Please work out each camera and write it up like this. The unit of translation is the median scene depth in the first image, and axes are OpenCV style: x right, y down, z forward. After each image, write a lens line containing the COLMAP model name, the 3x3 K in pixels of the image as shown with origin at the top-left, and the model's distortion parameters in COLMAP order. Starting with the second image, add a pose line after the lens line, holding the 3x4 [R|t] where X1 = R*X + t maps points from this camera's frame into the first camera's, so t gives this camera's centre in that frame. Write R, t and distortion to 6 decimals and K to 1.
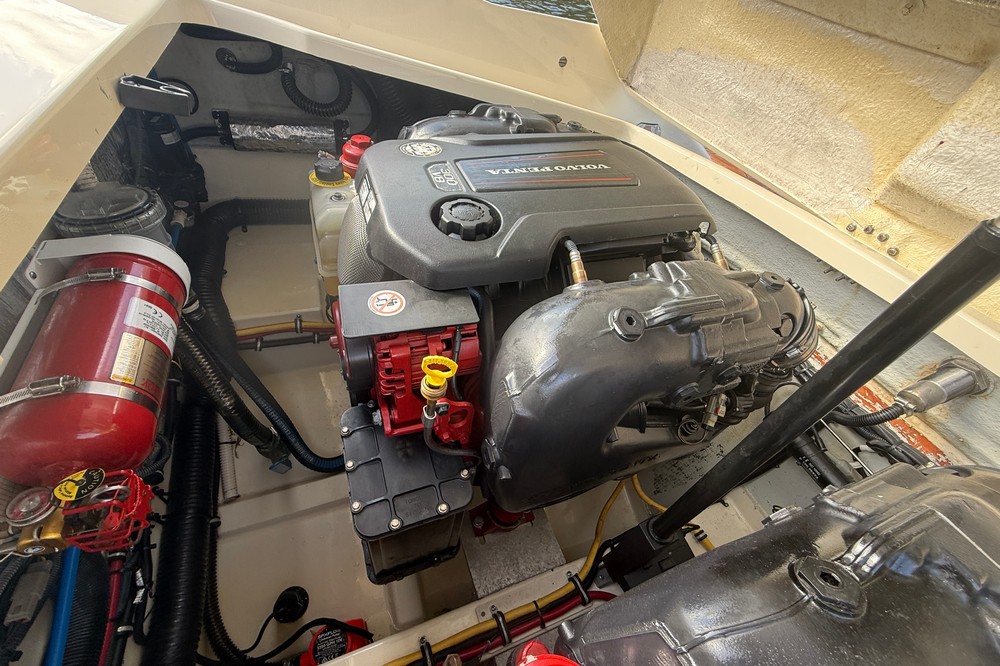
lens RADIAL K [[397.6, 0, 499.4], [0, 397.6, 333.4], [0, 0, 1]] dist [0.002115, -0.000749]
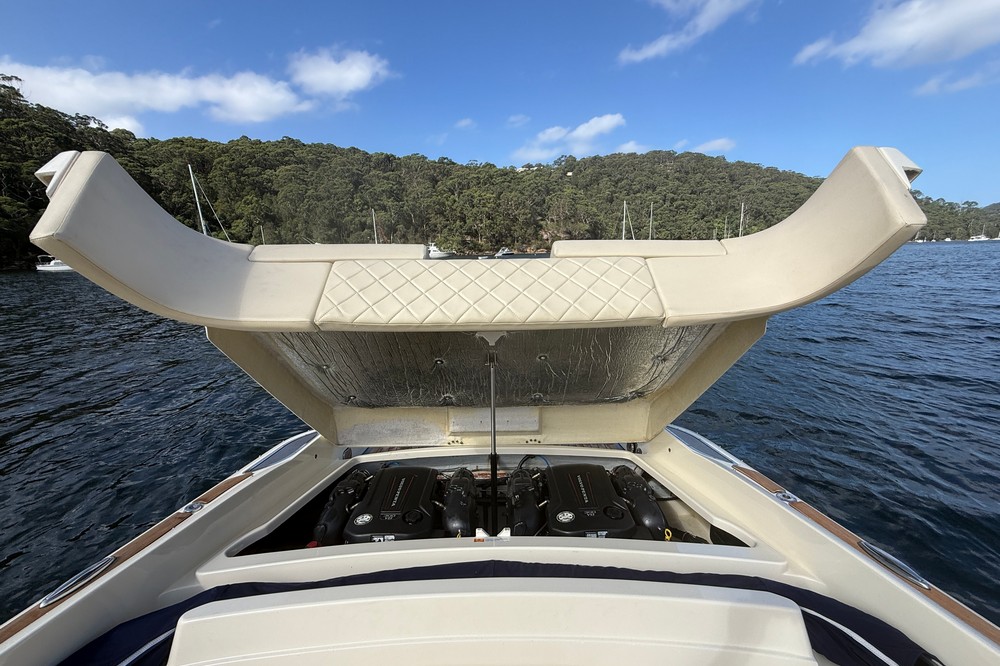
lens RADIAL K [[397.6, 0, 498.9], [0, 397.6, 333.0], [0, 0, 1]] dist [0.002115, -0.000749]
pose [[0.339520, -0.335971, 0.878550, -1.975989], [0.710468, 0.703708, -0.005455, -0.741780], [-0.616410, 0.626034, 0.477619, -1.777407]]
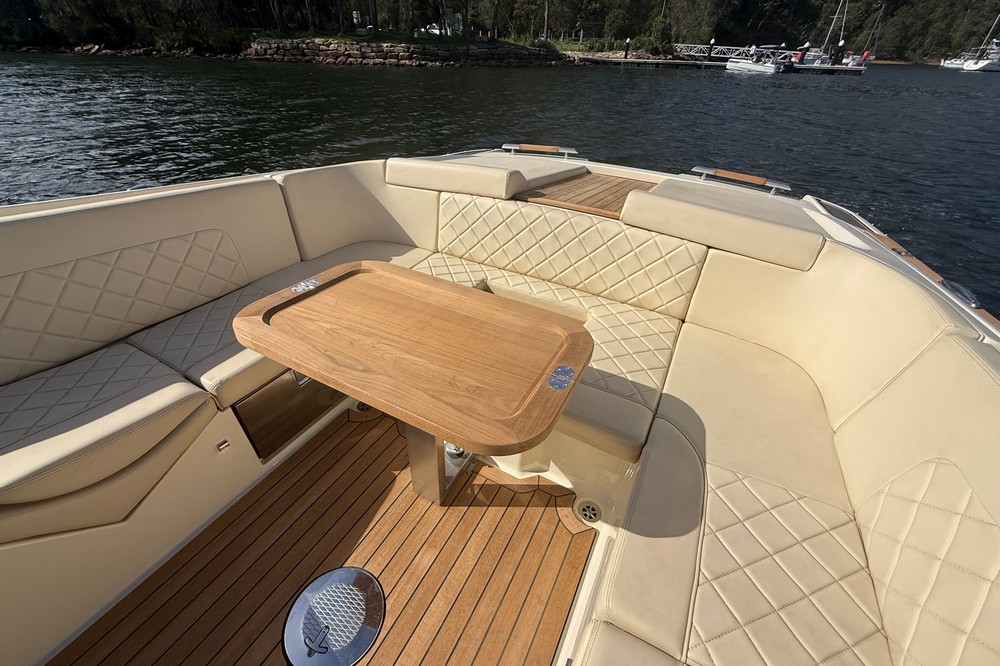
lens RADIAL K [[397.6, 0, 500.0], [0, 397.6, 334.0], [0, 0, 1]] dist [0.002115, -0.000749]
pose [[0.748120, -0.488124, 0.449501, -2.643636], [0.522915, 0.850704, 0.053495, 0.351011], [-0.408504, 0.195031, 0.891677, -2.123455]]
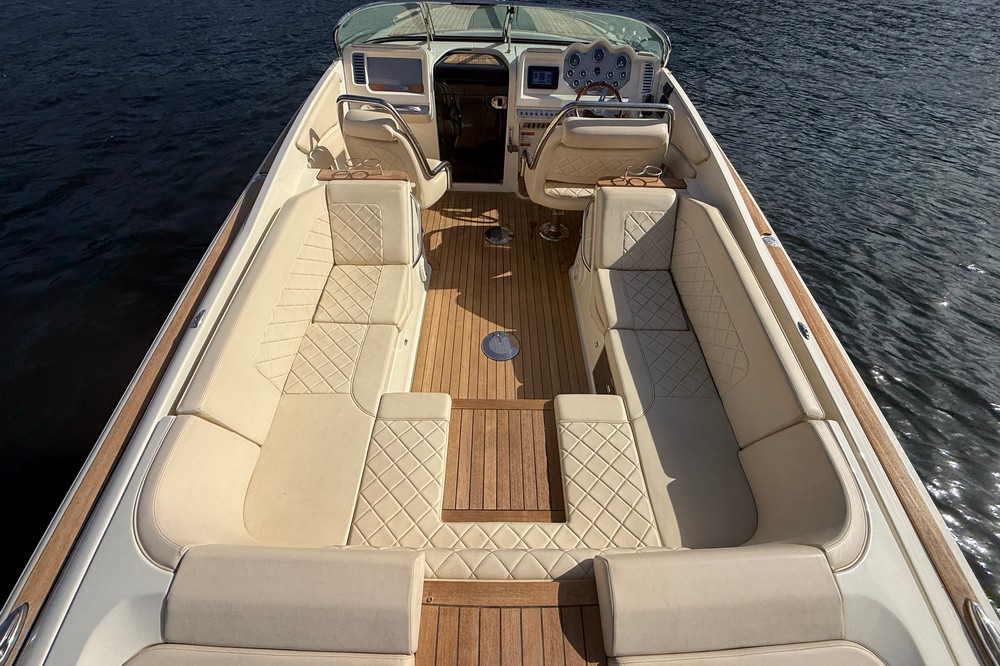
lens RADIAL K [[397.6, 0, 499.4], [0, 397.6, 334.7], [0, 0, 1]] dist [0.002115, -0.000749]
pose [[-0.340349, 0.583262, -0.737541, -0.195438], [-0.720713, 0.341967, 0.603018, -1.306534], [0.603933, 0.736793, 0.303976, -1.532105]]
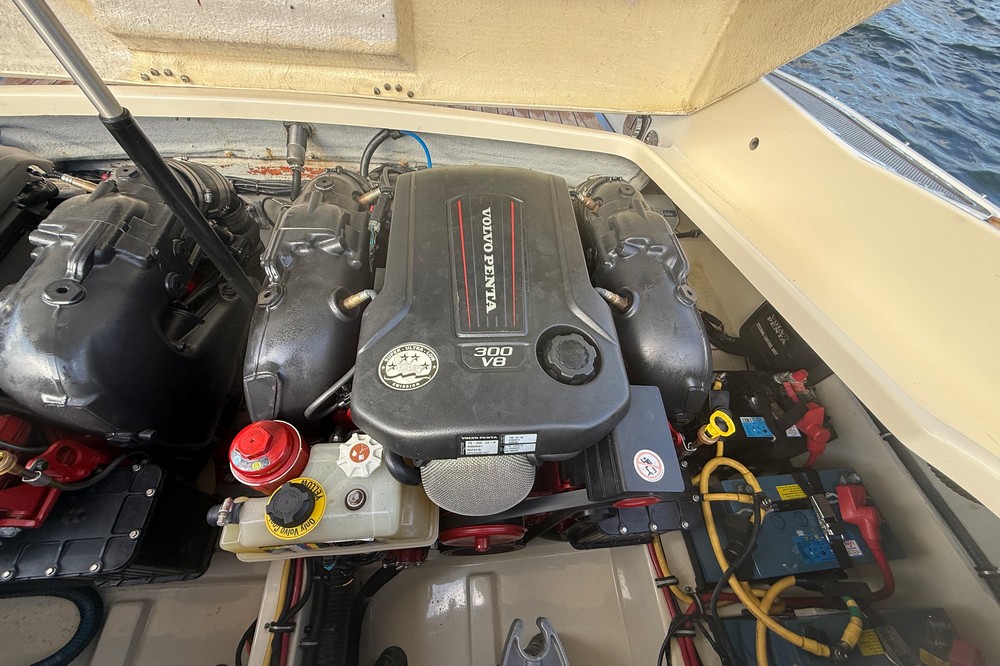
lens RADIAL K [[397.6, 0, 499.4], [0, 397.6, 333.3], [0, 0, 1]] dist [0.002115, -0.000749]
pose [[0.296066, -0.853572, 0.428671, 0.060754], [0.641615, 0.510186, 0.572748, 0.142174], [-0.707584, 0.105470, 0.698714, -0.579985]]
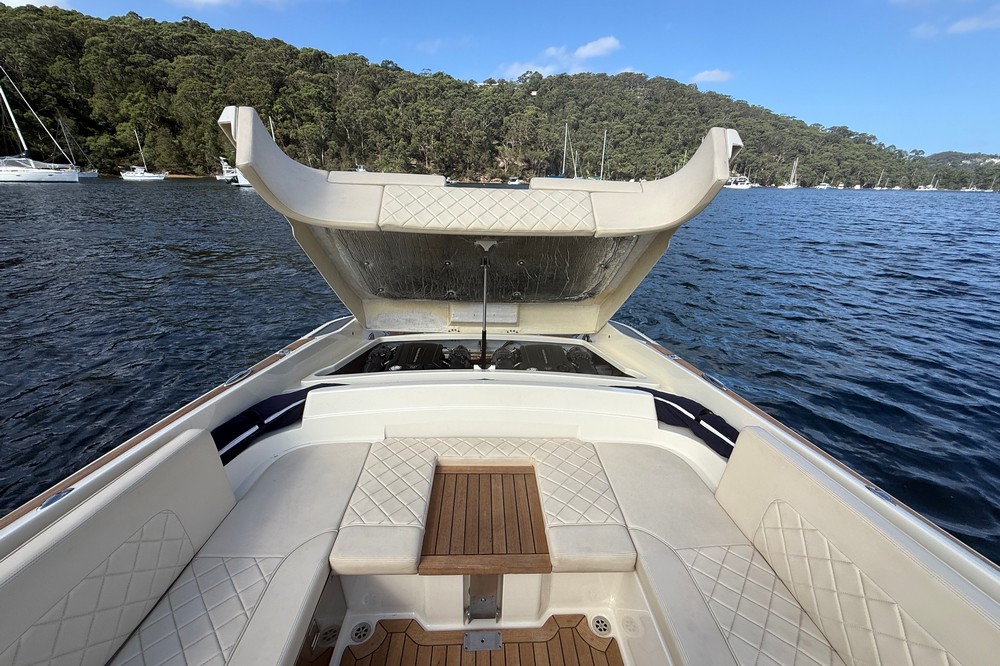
lens RADIAL K [[397.6, 0, 500.9], [0, 397.6, 335.0], [0, 0, 1]] dist [0.002115, -0.000749]
pose [[0.316101, -0.475171, 0.821153, -3.209666], [0.683664, 0.714194, 0.150104, -0.626091], [-0.657788, 0.513945, 0.550615, -2.224455]]
